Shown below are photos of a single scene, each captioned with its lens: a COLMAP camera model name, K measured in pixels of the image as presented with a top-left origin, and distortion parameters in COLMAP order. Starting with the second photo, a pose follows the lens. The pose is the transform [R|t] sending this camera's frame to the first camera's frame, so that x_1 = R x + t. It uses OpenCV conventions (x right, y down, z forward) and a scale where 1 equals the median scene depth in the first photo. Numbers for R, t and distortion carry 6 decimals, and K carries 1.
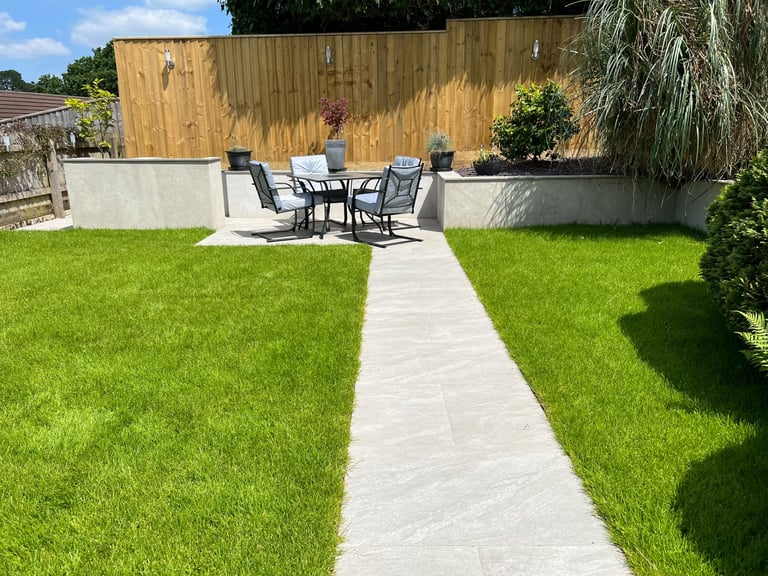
lens RADIAL K [[576.2, 0, 385.2], [0, 576.2, 289.5], [0, 0, 1]] dist [0.033200, -0.020568]
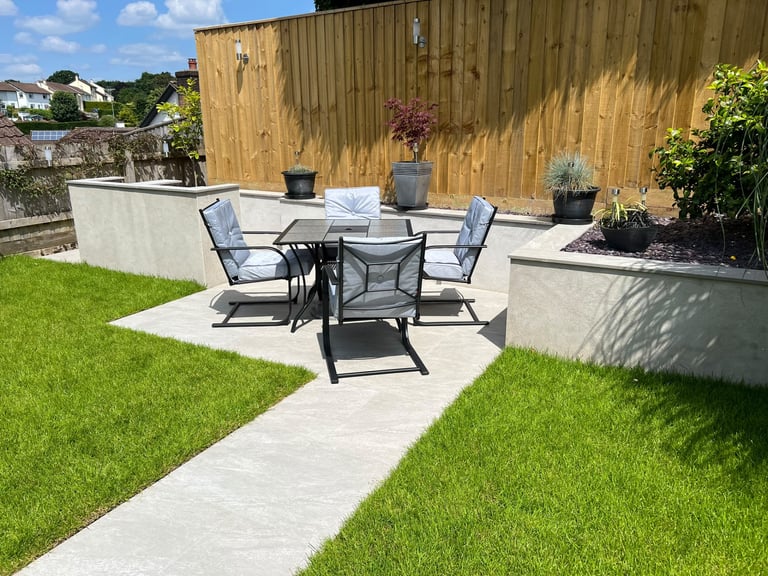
lens RADIAL K [[576.2, 0, 384.1], [0, 576.2, 286.6], [0, 0, 1]] dist [0.033200, -0.020568]
pose [[0.875329, 0.135073, -0.464279, 0.207725], [-0.126737, 0.990711, 0.049283, -0.145957], [0.466624, 0.015702, 0.884317, 0.405589]]
